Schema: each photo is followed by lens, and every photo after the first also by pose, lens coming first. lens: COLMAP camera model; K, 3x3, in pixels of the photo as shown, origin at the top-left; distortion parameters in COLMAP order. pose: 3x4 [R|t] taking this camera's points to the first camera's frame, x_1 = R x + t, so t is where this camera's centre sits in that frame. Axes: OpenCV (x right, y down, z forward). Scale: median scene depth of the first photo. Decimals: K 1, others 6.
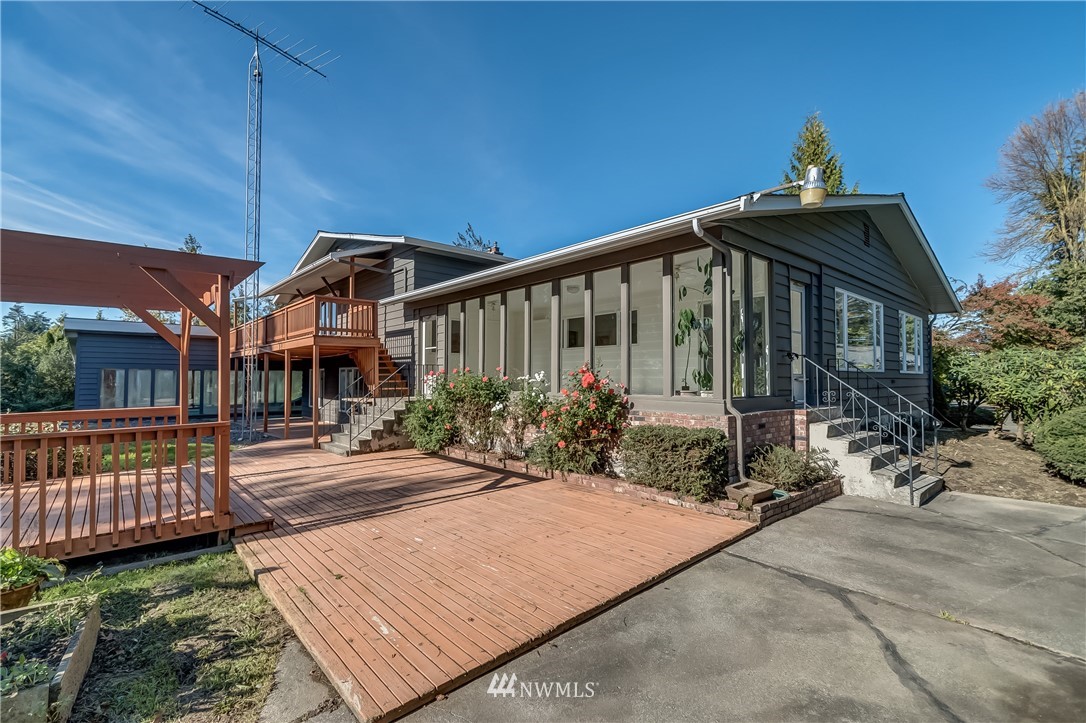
lens RADIAL K [[472.9, 0, 541.6], [0, 472.9, 364.7], [0, 0, 1]] dist [0.004048, -0.001895]
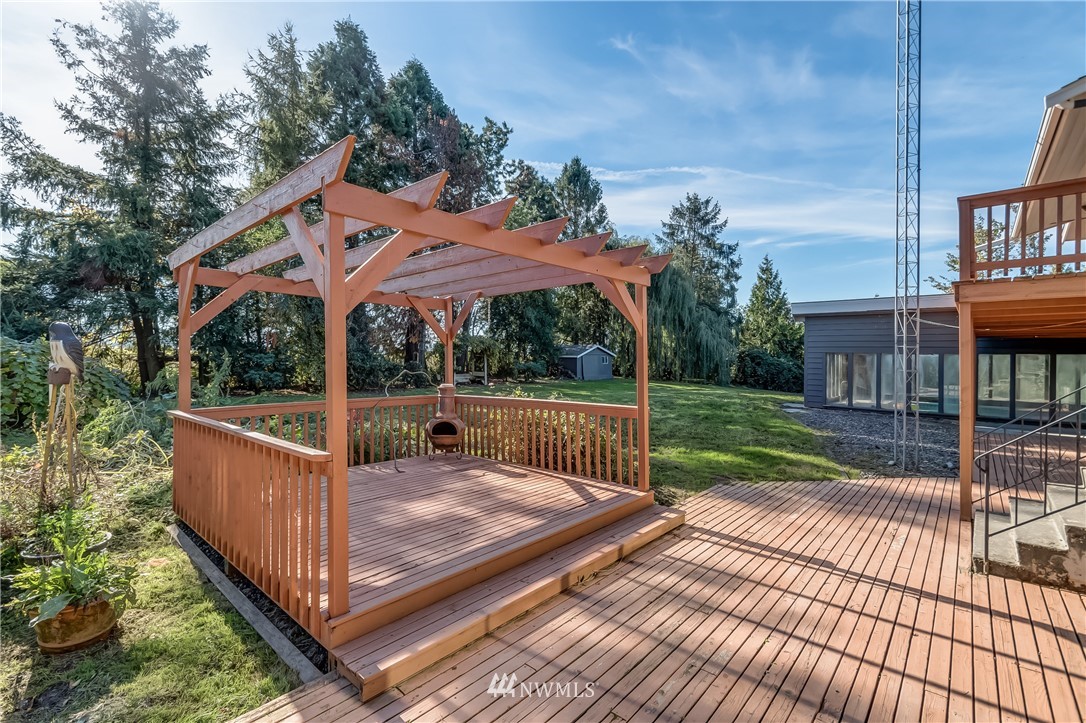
lens RADIAL K [[472.9, 0, 536.5], [0, 472.9, 358.5], [0, 0, 1]] dist [0.004048, -0.001895]
pose [[0.101156, 0.008644, -0.994833, -0.038295], [0.016771, 0.999805, 0.010393, -0.001116], [0.994729, -0.017736, 0.100992, 0.543585]]
